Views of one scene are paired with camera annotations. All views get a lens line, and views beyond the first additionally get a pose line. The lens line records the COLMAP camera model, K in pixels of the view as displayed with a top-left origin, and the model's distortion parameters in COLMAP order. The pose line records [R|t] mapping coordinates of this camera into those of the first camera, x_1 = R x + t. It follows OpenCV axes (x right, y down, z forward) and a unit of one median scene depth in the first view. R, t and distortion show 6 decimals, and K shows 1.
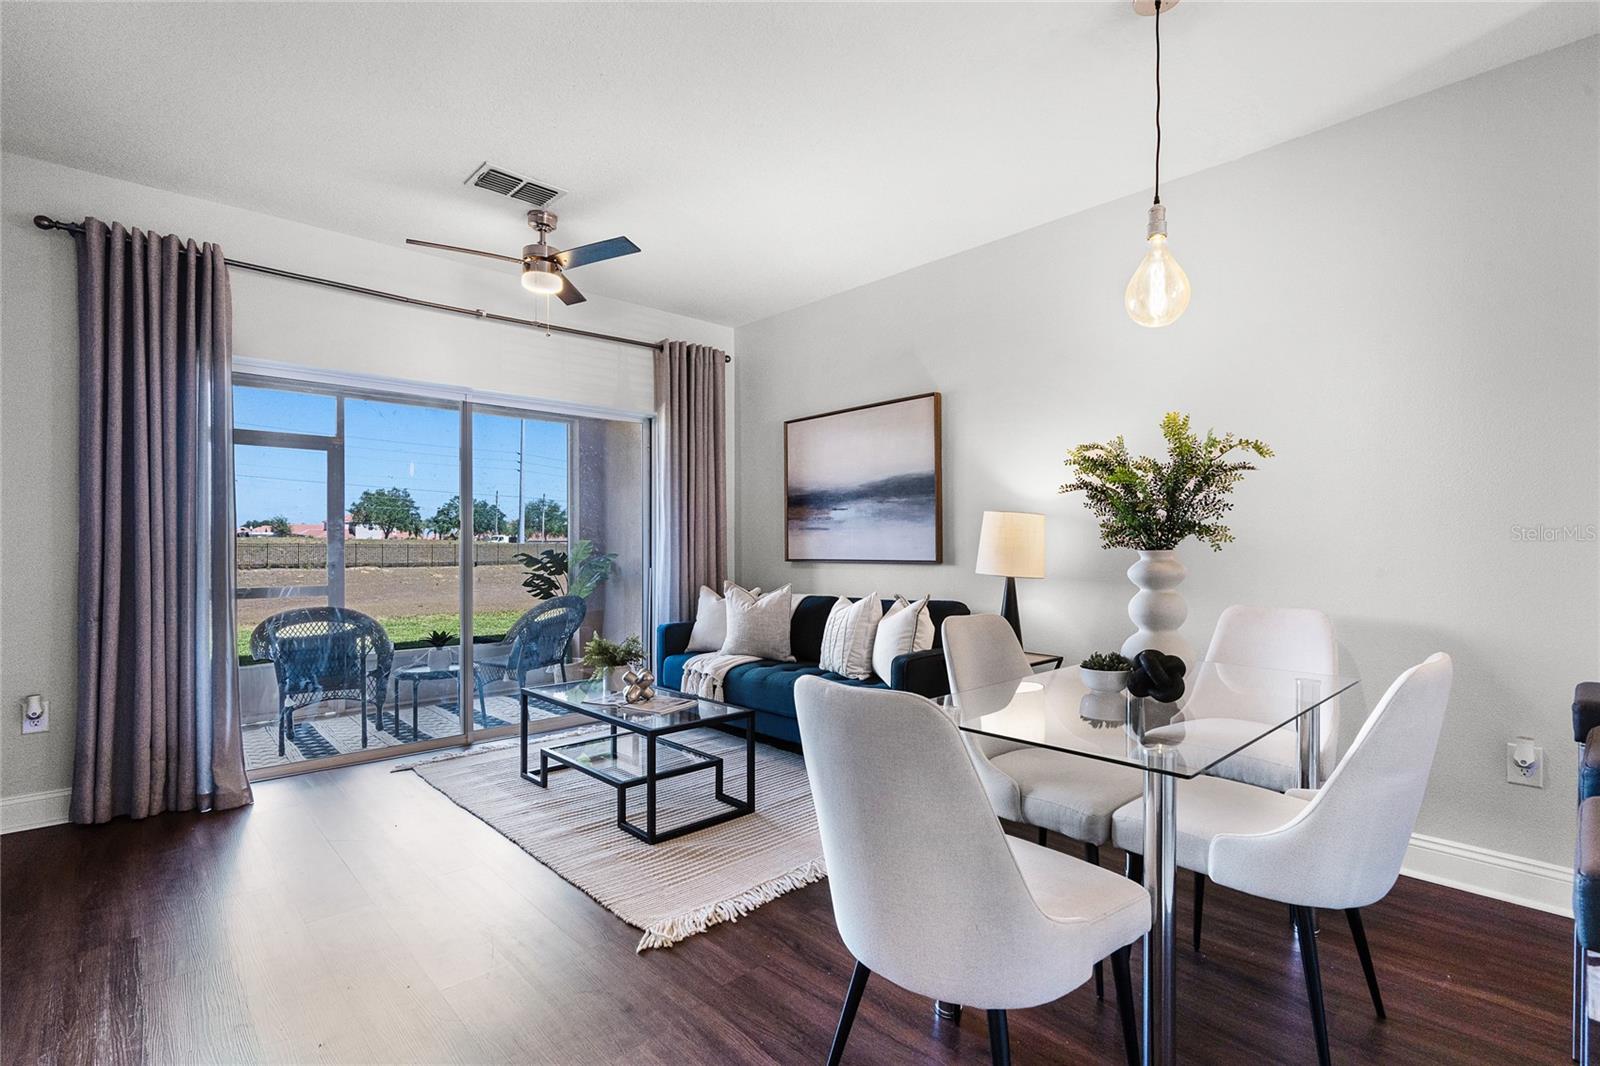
lens RADIAL K [[719.8, 0, 755.9], [0, 719.8, 547.1], [0, 0, 1]] dist [-0.001621, -0.000406]
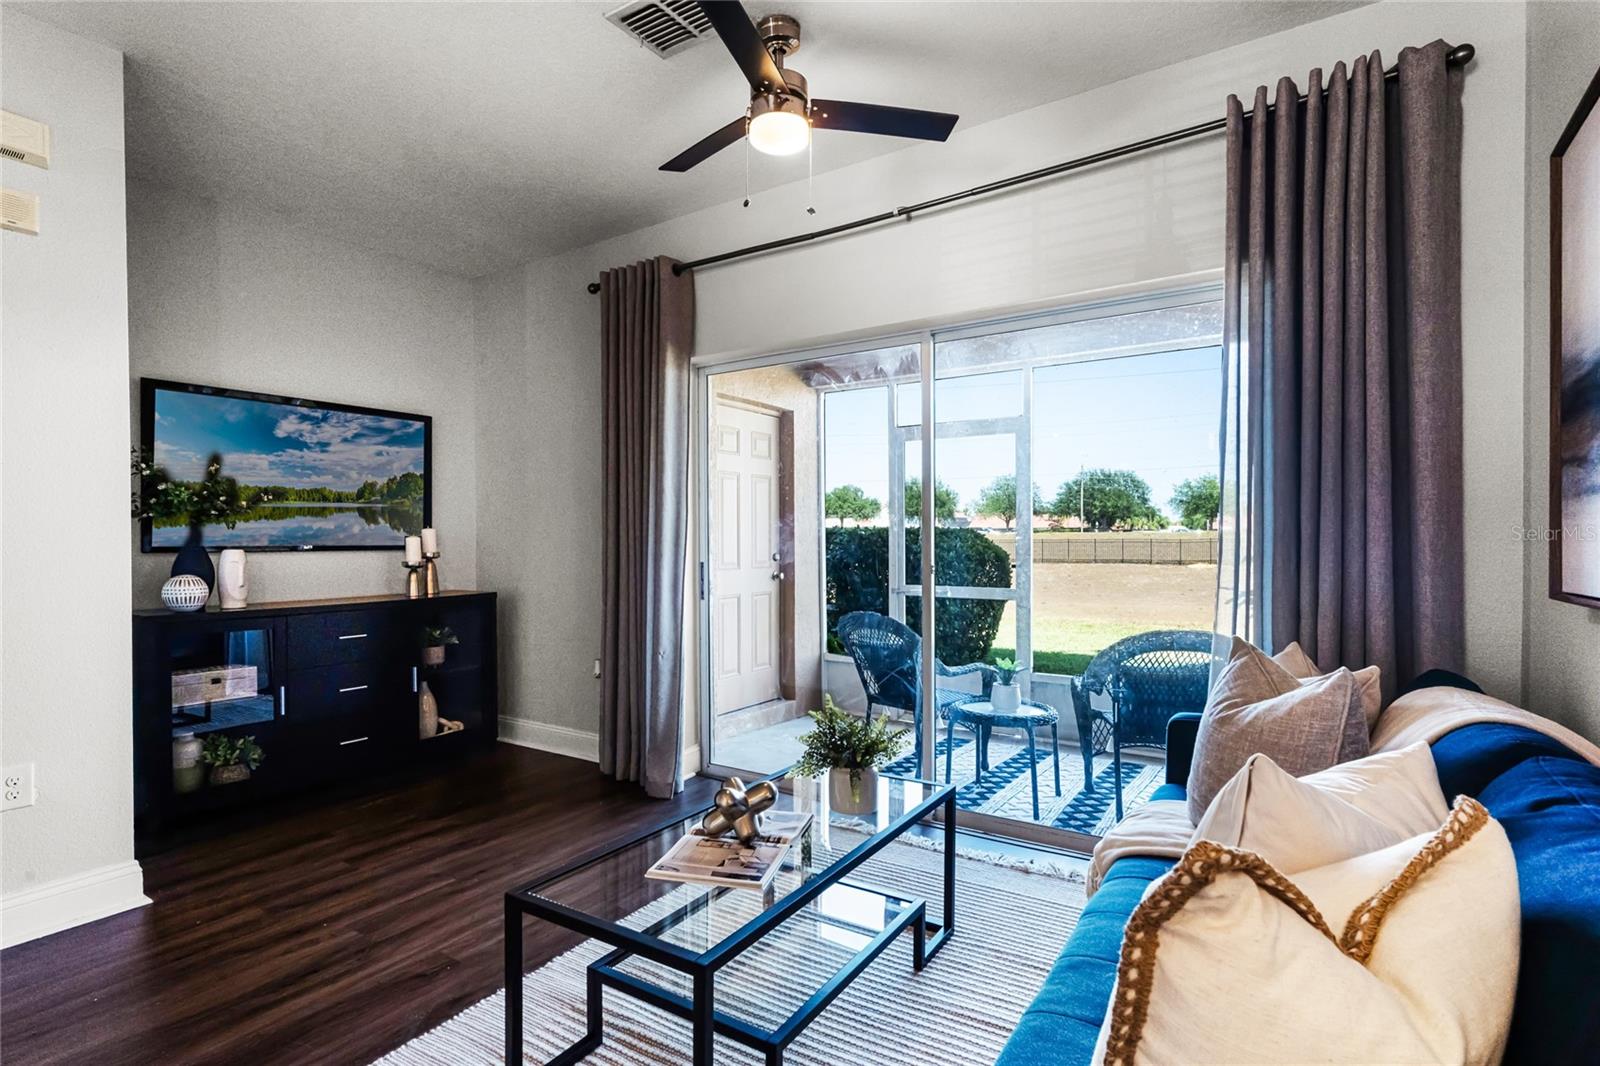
lens RADIAL K [[751.5, 0, 800.0], [0, 751.5, 533.0], [0, 0, 1]] dist [-0.000069, 0.000217]
pose [[0.318995, -0.004775, -0.947745, 0.292078], [-0.001619, 0.999983, -0.005583, -0.007823], [0.947755, 0.003315, 0.318981, 0.693320]]
